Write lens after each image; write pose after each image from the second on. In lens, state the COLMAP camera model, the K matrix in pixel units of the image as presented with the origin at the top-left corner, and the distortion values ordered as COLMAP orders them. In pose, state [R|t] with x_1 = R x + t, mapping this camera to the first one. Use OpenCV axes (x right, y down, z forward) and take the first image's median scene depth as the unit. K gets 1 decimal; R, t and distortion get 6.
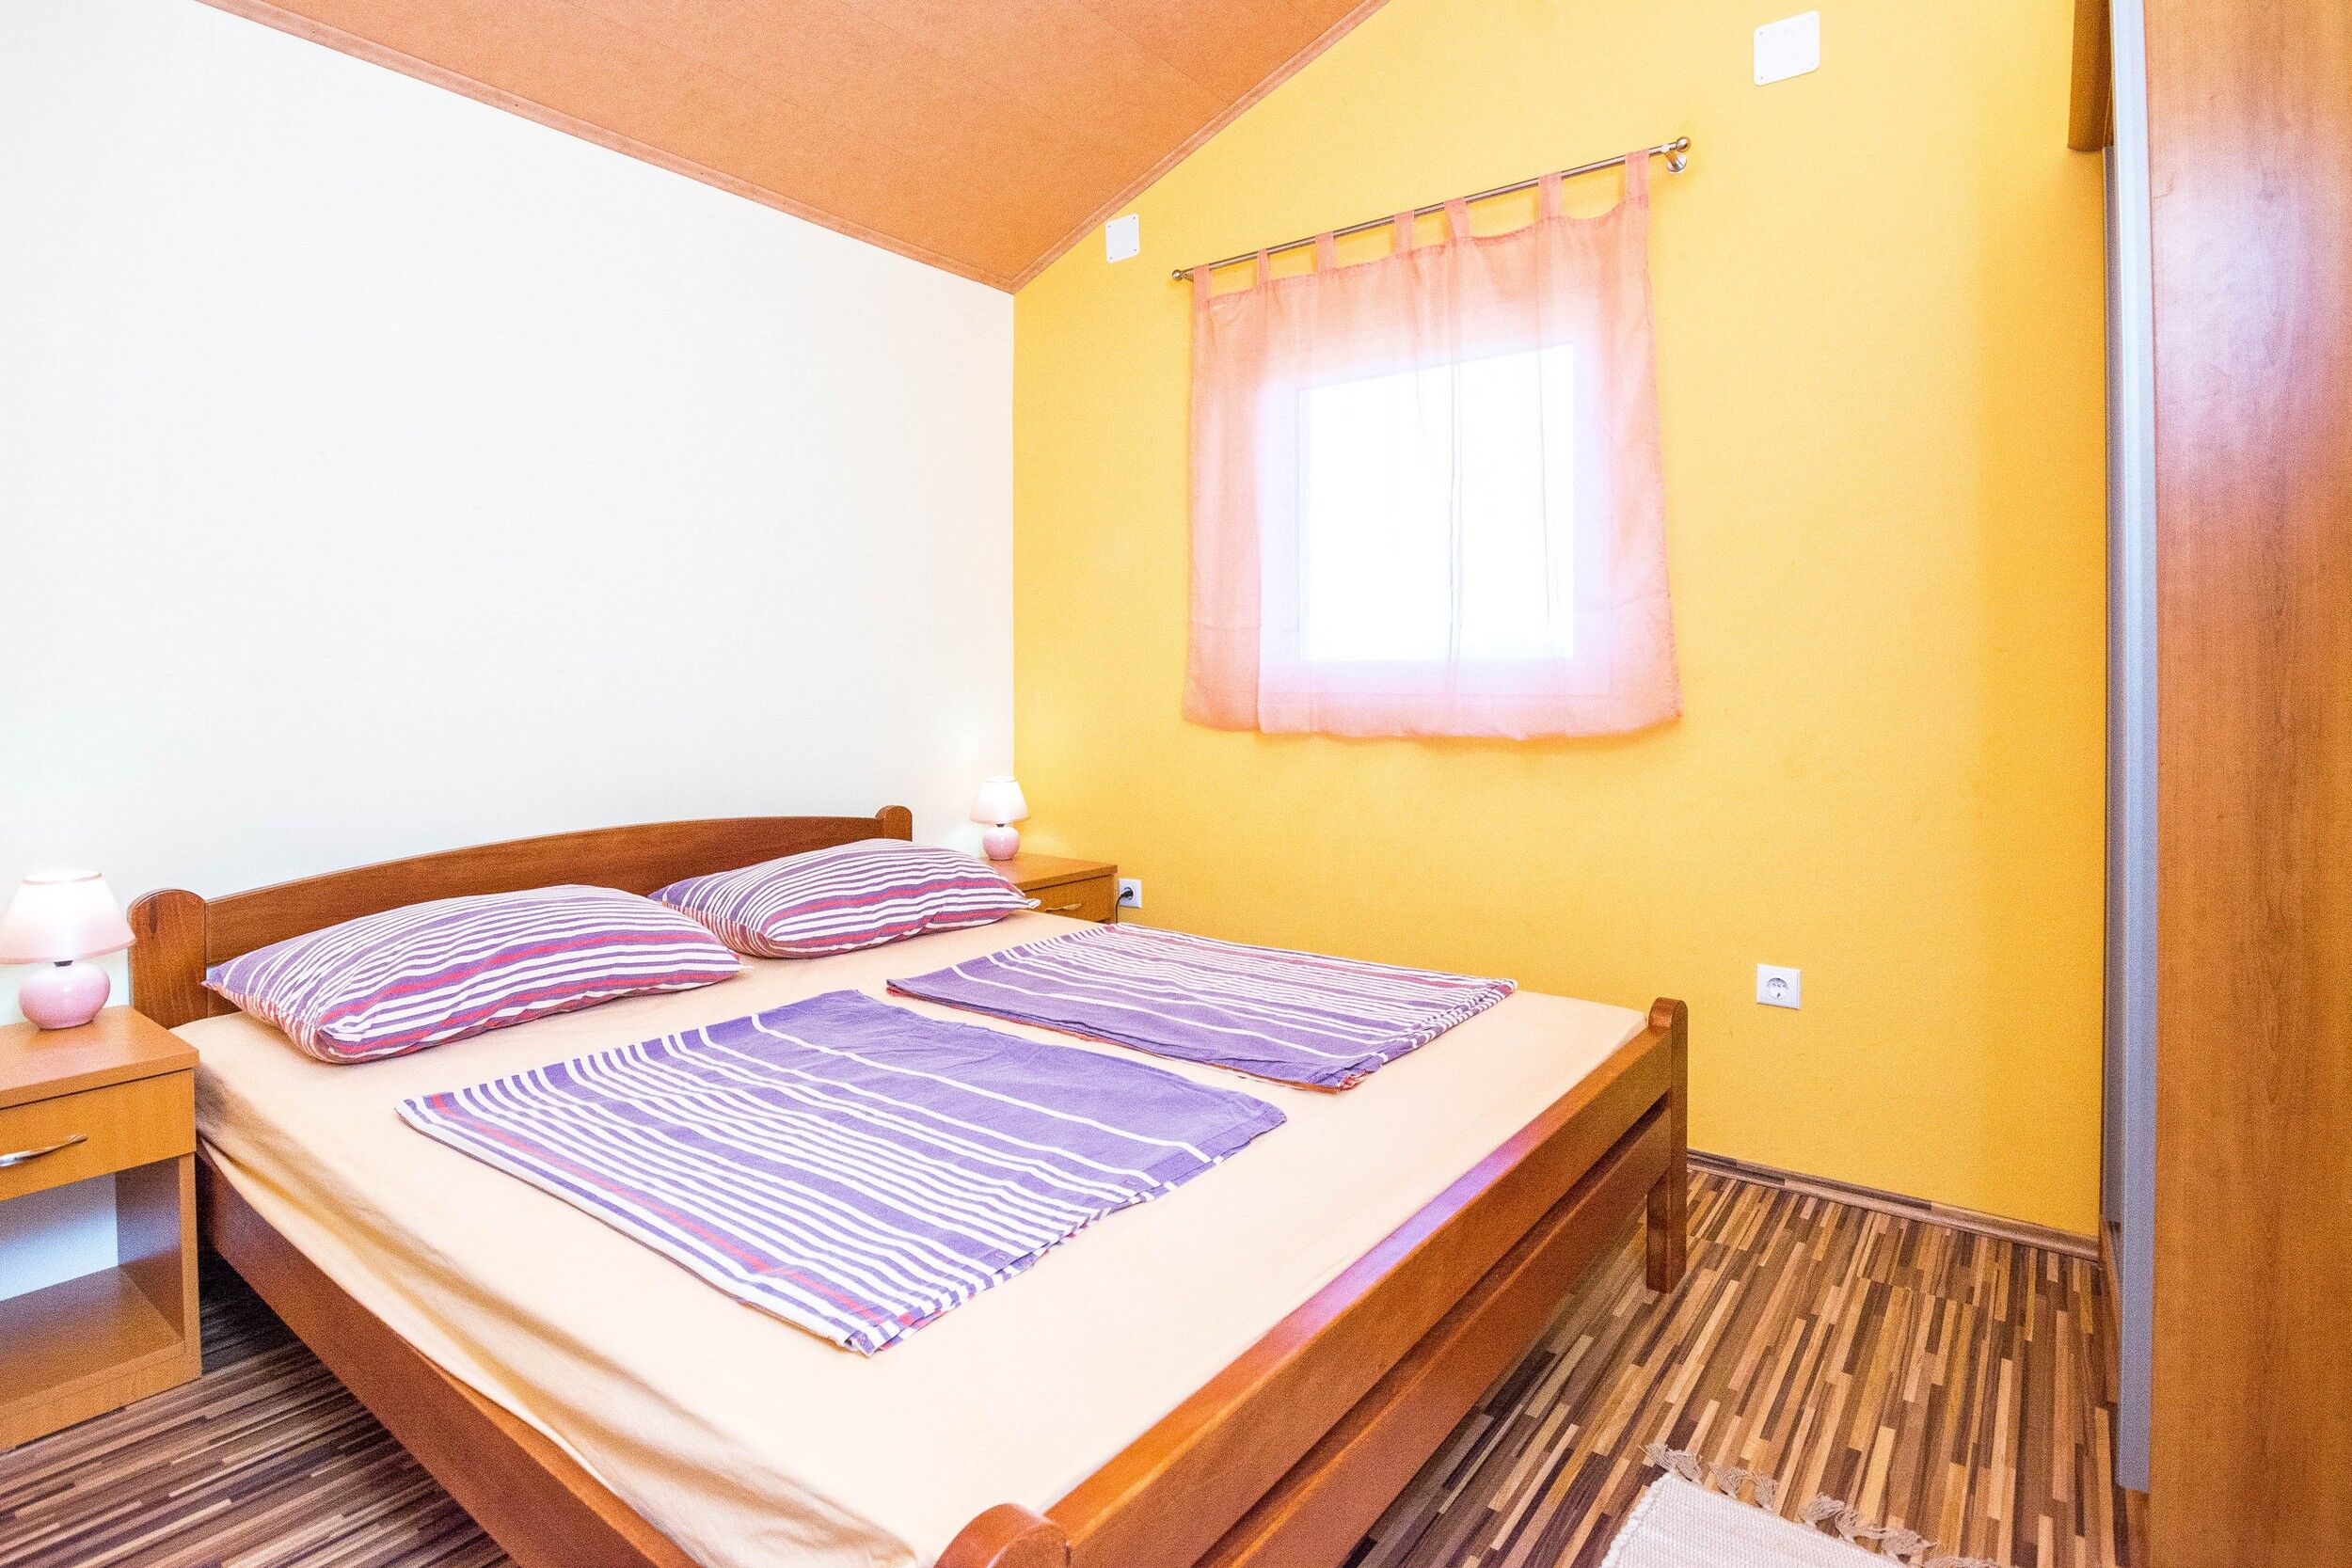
lens RADIAL K [[1190.5, 0, 1163.0], [0, 1190.5, 704.2], [0, 0, 1]] dist [-0.018200, -0.000661]
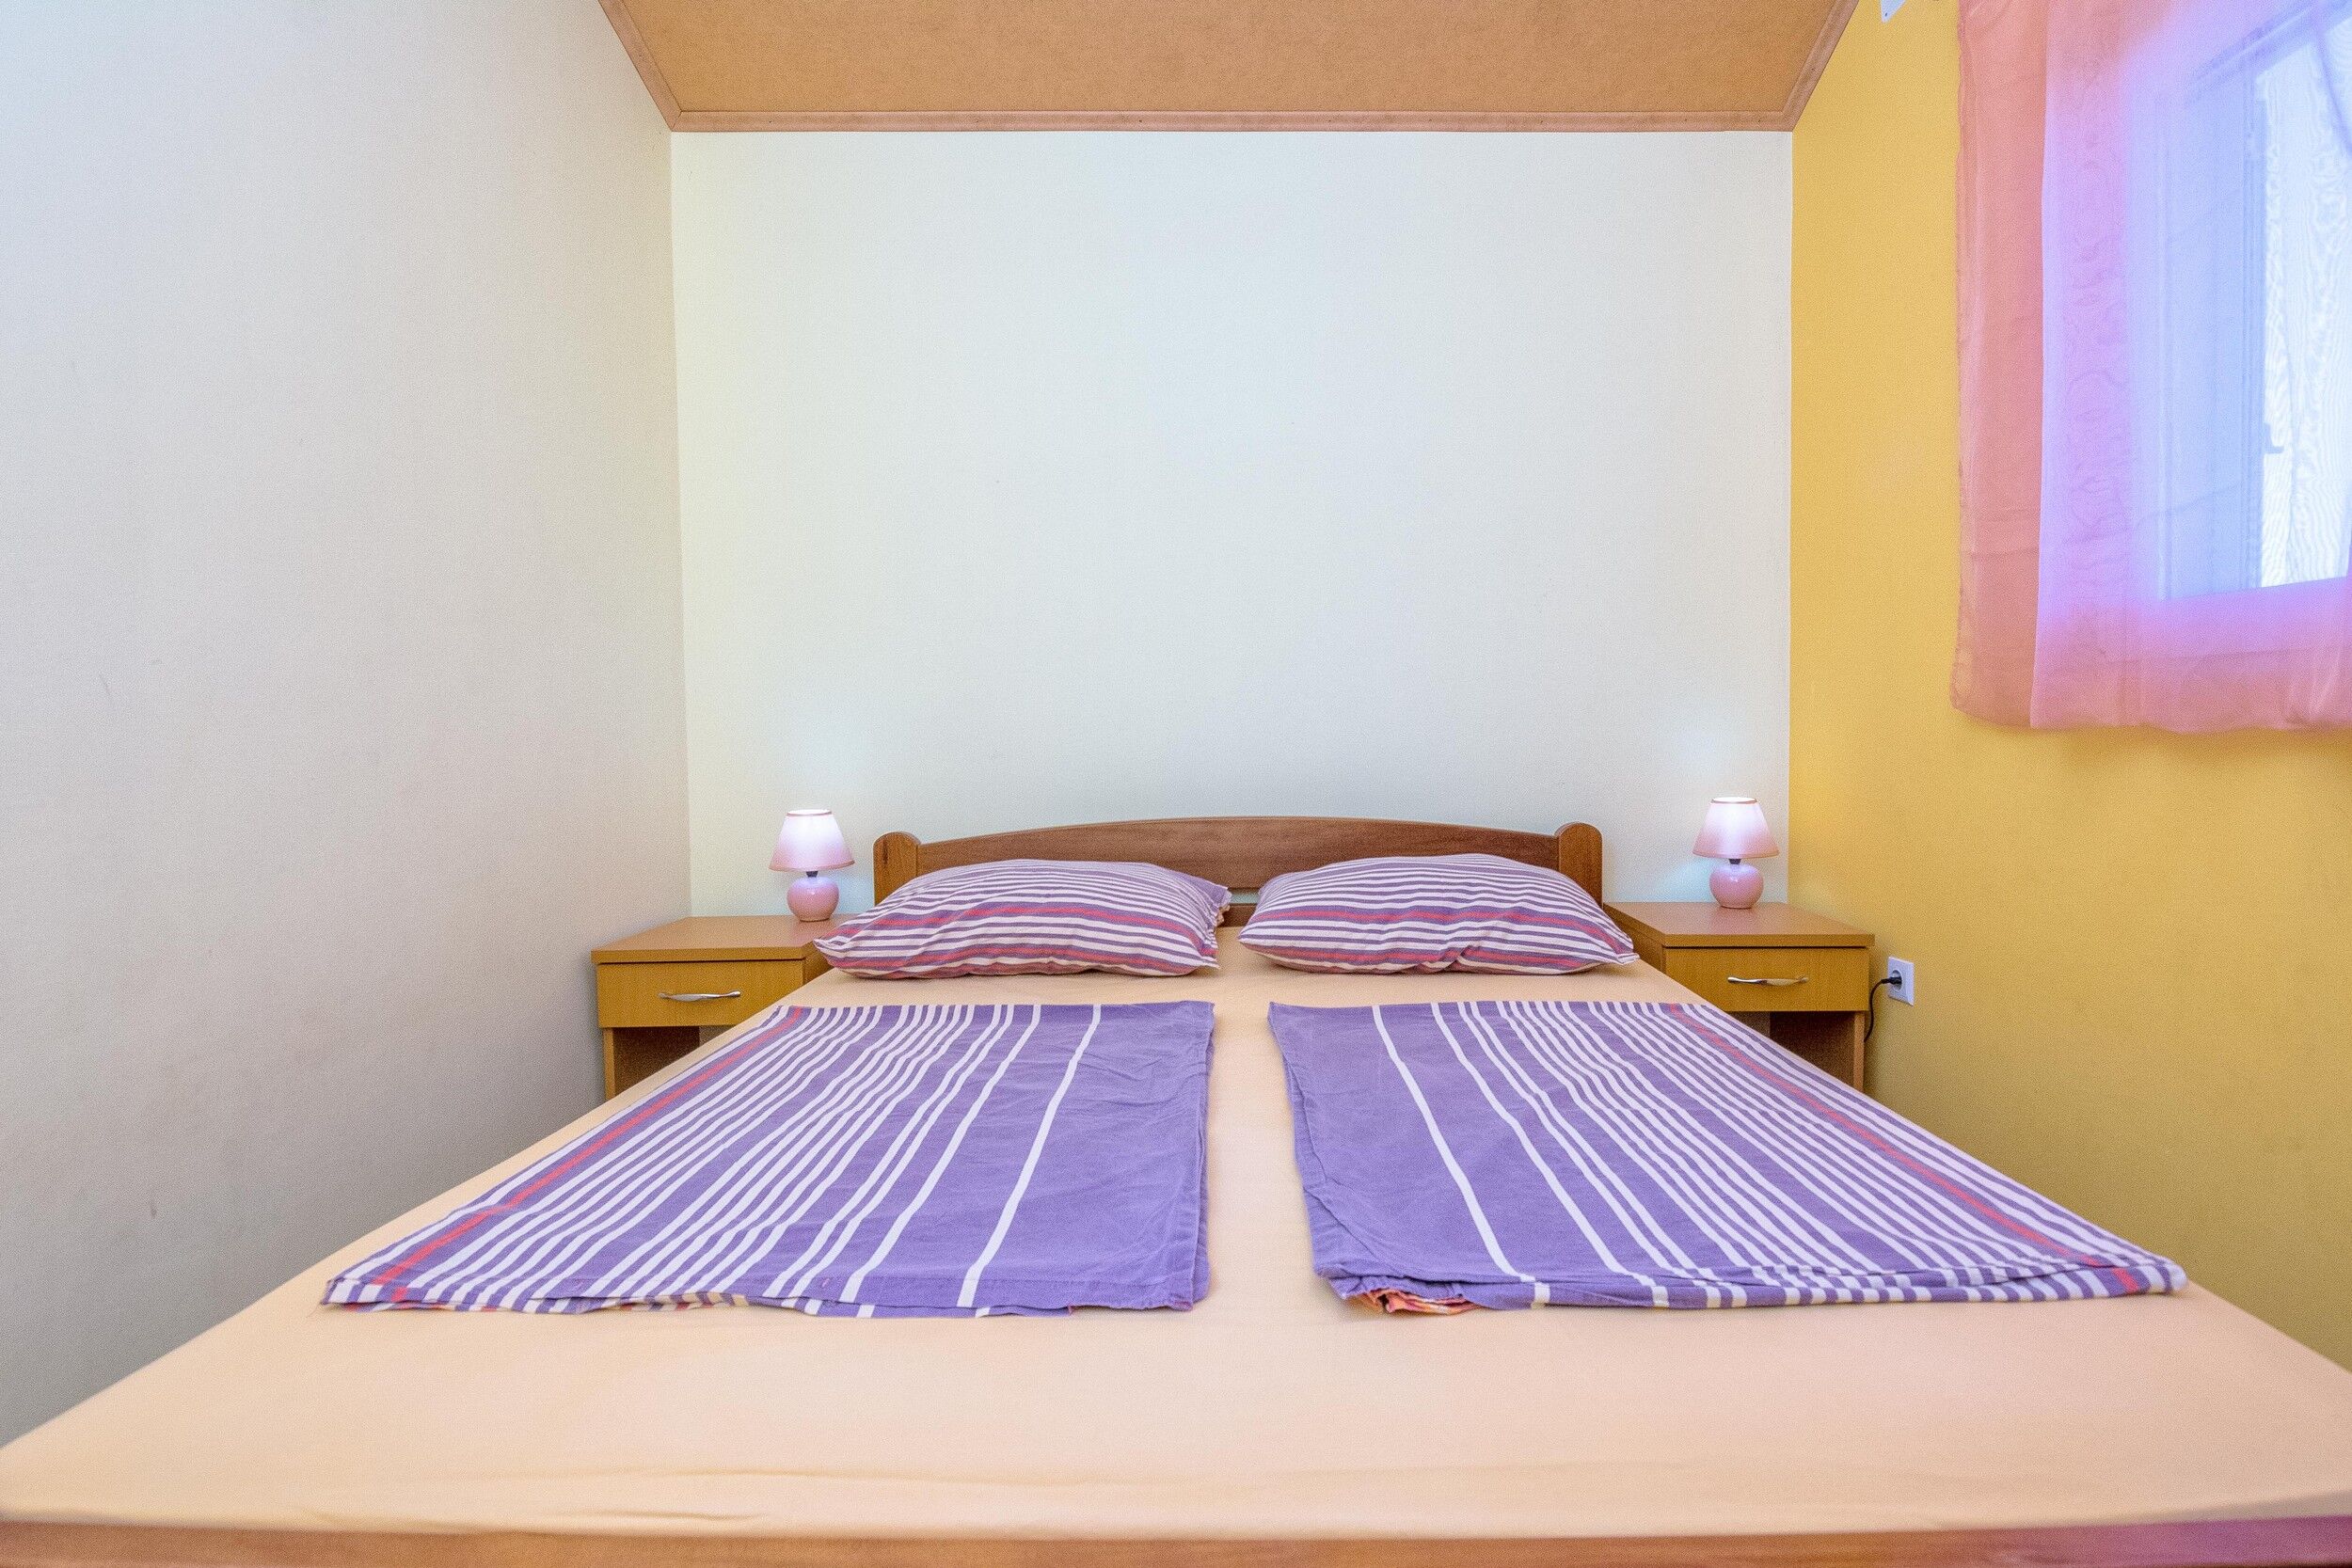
lens RADIAL K [[1190.5, 0, 1184.3], [0, 1190.5, 778.9], [0, 0, 1]] dist [-0.018200, -0.000661]
pose [[0.601442, 0.037705, -0.798027, 0.340591], [-0.014148, 0.999232, 0.036549, 0.039097], [0.798791, -0.010691, 0.601513, 0.390644]]
